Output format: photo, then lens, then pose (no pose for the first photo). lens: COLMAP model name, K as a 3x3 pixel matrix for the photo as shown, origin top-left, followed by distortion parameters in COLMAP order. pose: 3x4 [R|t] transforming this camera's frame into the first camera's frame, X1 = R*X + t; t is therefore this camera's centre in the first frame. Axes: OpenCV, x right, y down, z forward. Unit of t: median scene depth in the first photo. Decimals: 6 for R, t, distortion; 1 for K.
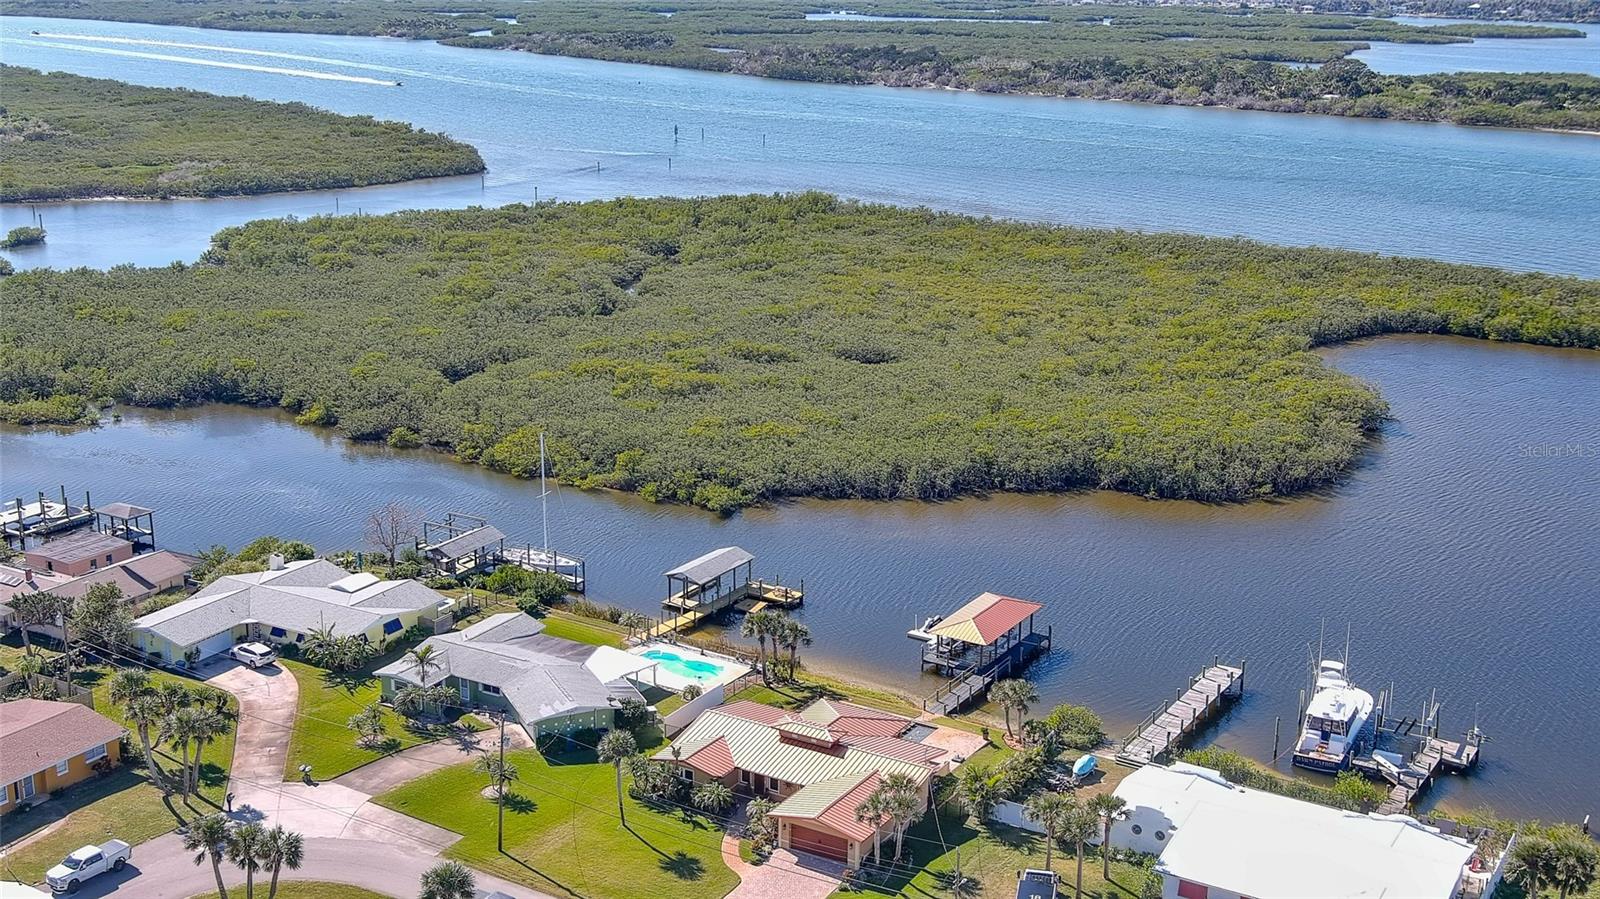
lens RADIAL K [[1841.9, 0, 800.0], [0, 1841.9, 449.5], [0, 0, 1]] dist [0.041358, -0.142699]
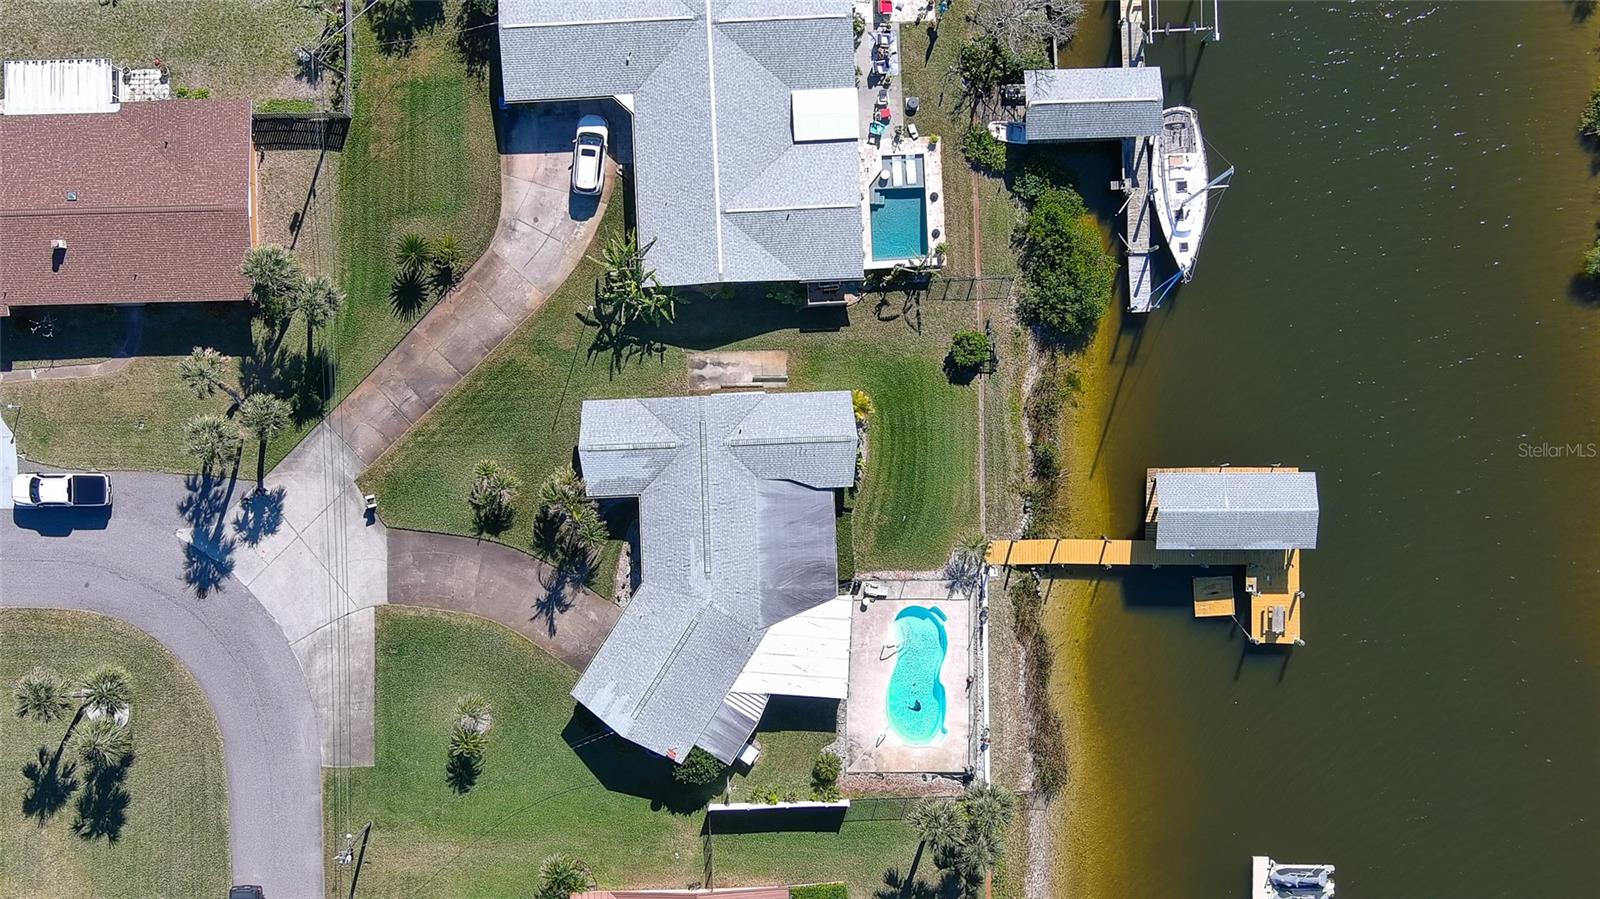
lens RADIAL K [[1841.9, 0, 800.0], [0, 1841.9, 449.5], [0, 0, 1]] dist [0.041358, -0.142699]
pose [[0.536271, 0.843952, -0.012571, -0.114871], [-0.218470, 0.153177, 0.963747, -0.419562], [0.815282, -0.514083, 0.266523, 0.619429]]
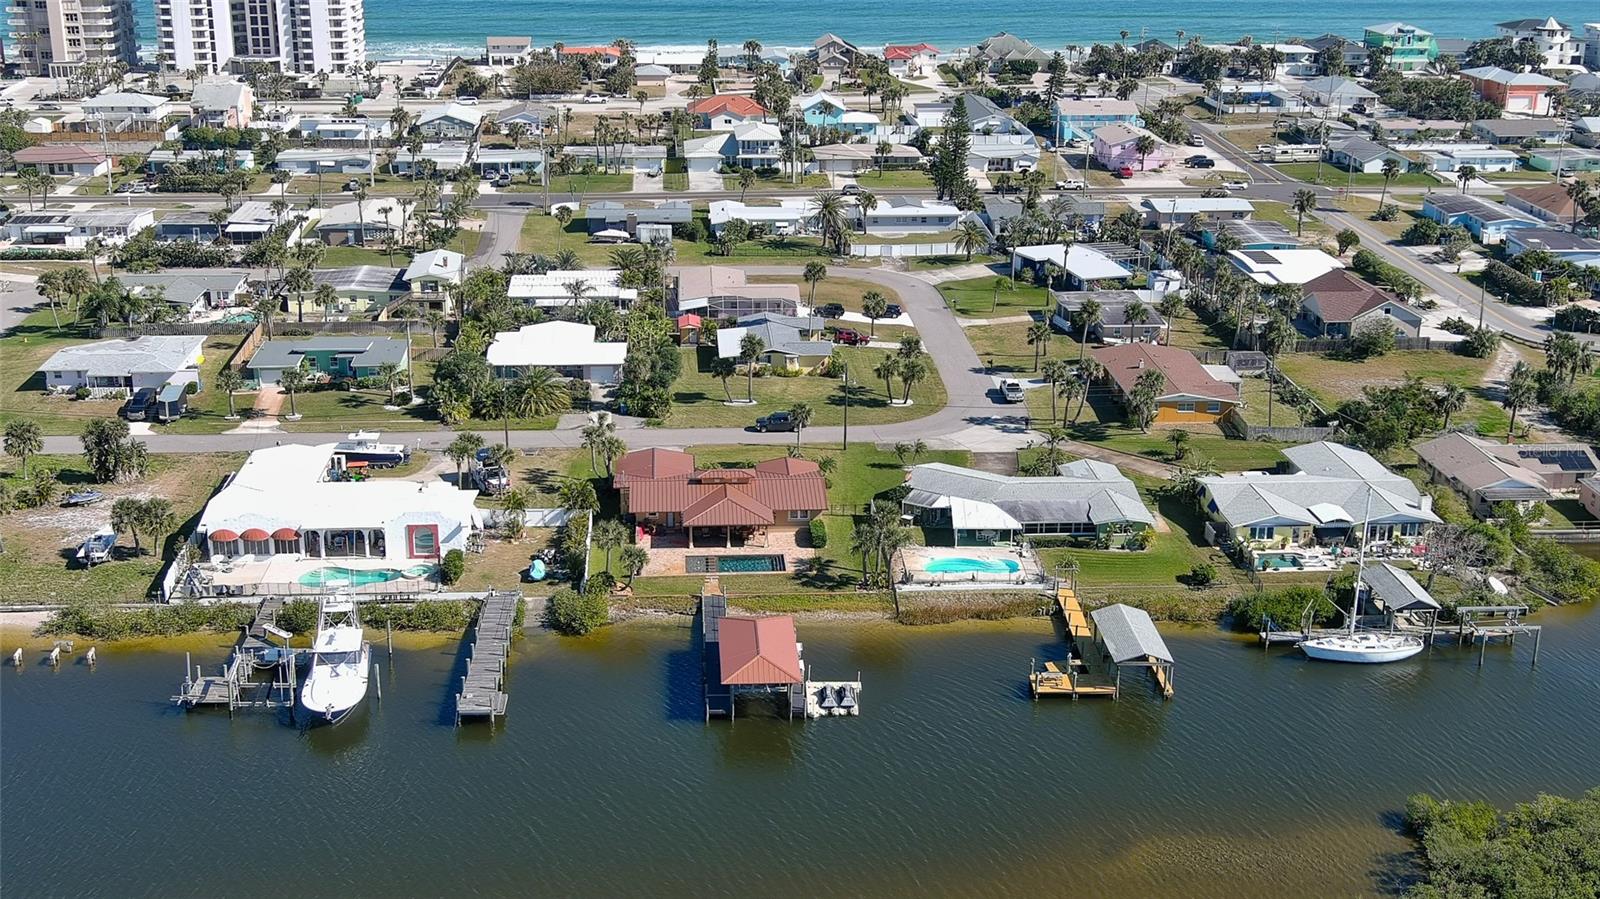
lens RADIAL K [[1841.9, 0, 800.0], [0, 1841.9, 449.5], [0, 0, 1]] dist [0.041358, -0.142699]
pose [[-0.820066, 0.167391, -0.547241, 0.417484], [-0.168935, 0.842838, 0.510965, -0.329795], [0.546766, 0.511473, -0.662904, 1.194909]]
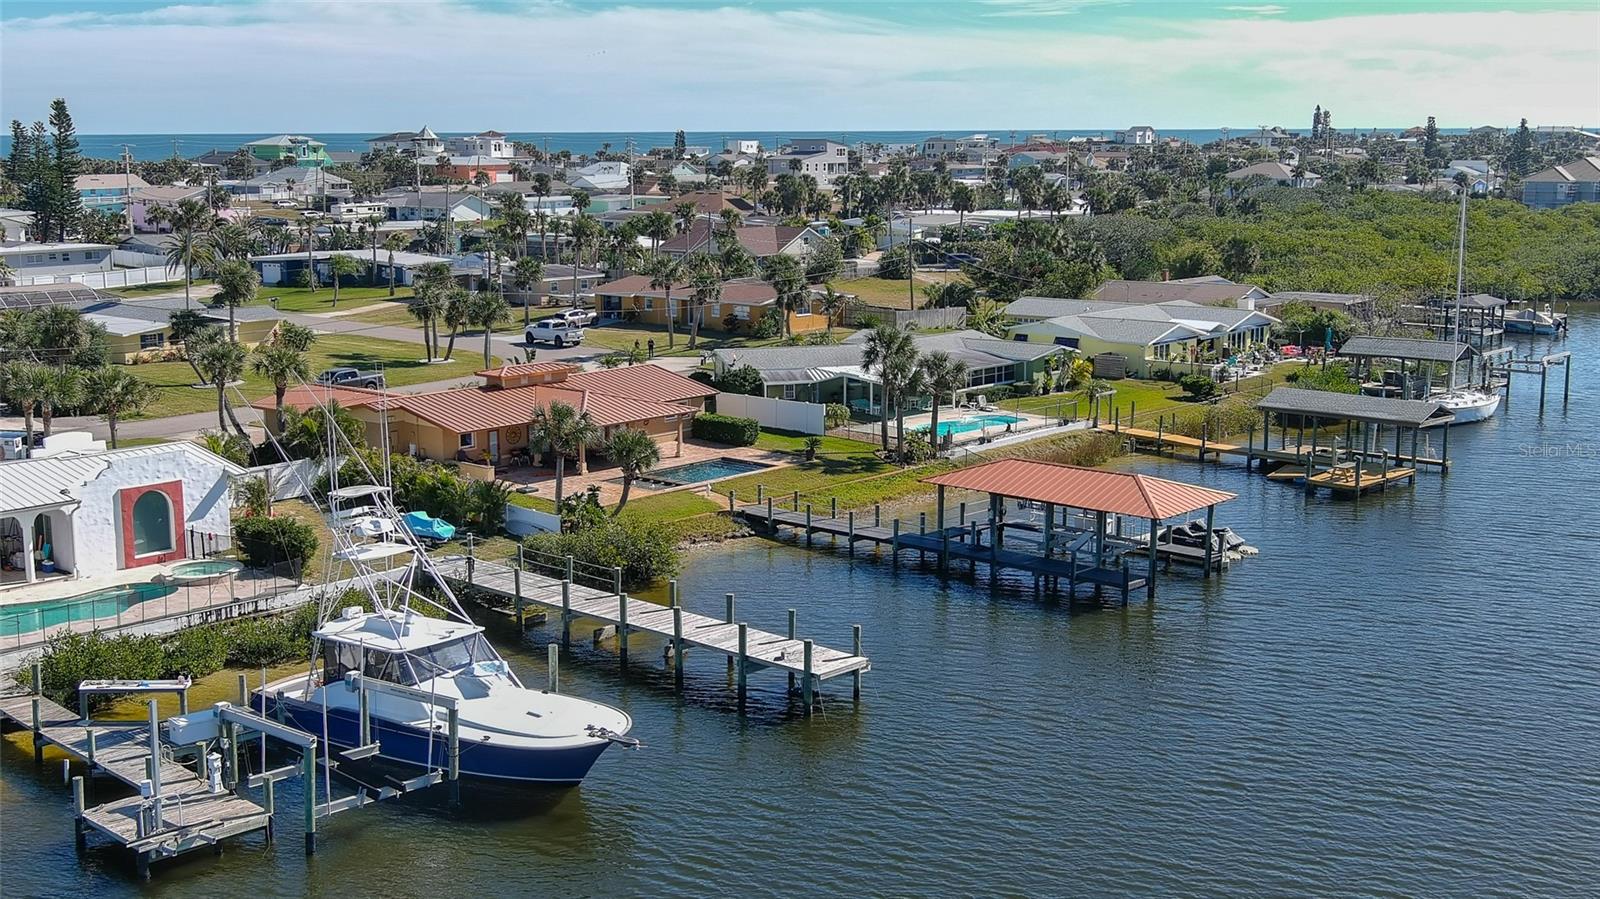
lens RADIAL K [[1834.6, 0, 800.0], [0, 1834.6, 449.5], [0, 0, 1]] dist [0.043316, -0.134258]
pose [[-0.188779, 0.160992, -0.968733, 0.439676], [-0.258976, 0.943388, 0.207247, 0.003290], [0.947256, 0.290003, -0.136399, 0.780109]]
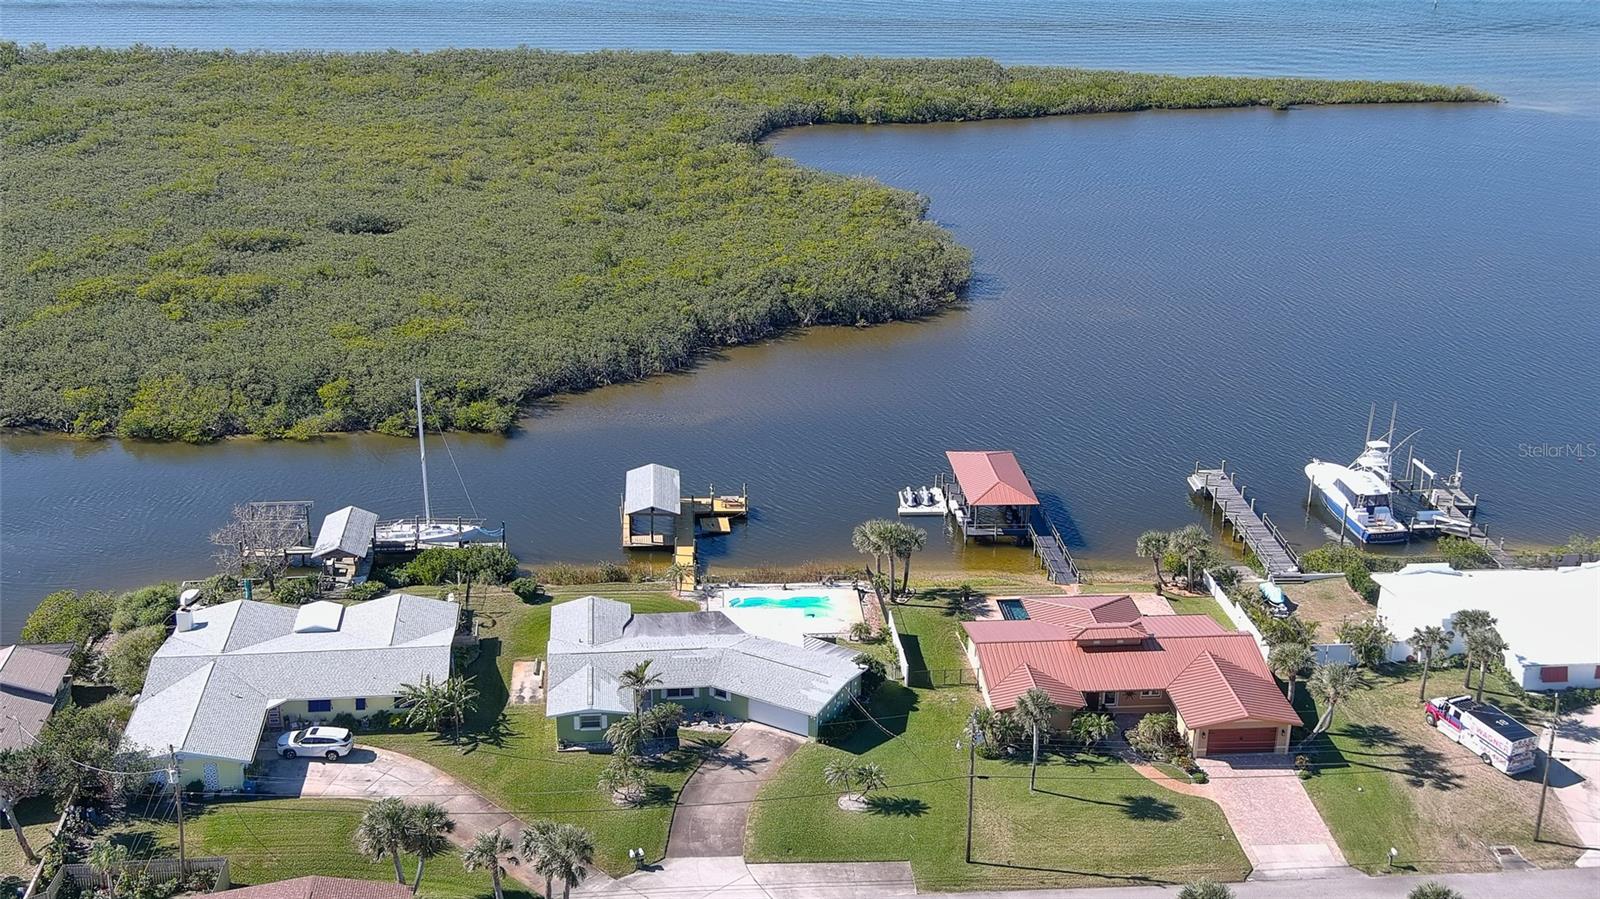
lens RADIAL K [[1841.9, 0, 800.0], [0, 1841.9, 449.5], [0, 0, 1]] dist [0.041358, -0.142699]
pose [[0.807042, -0.214758, 0.550056, -0.393569], [0.153869, 0.975821, 0.155233, -0.067585], [-0.570094, -0.040643, 0.820574, 0.213990]]
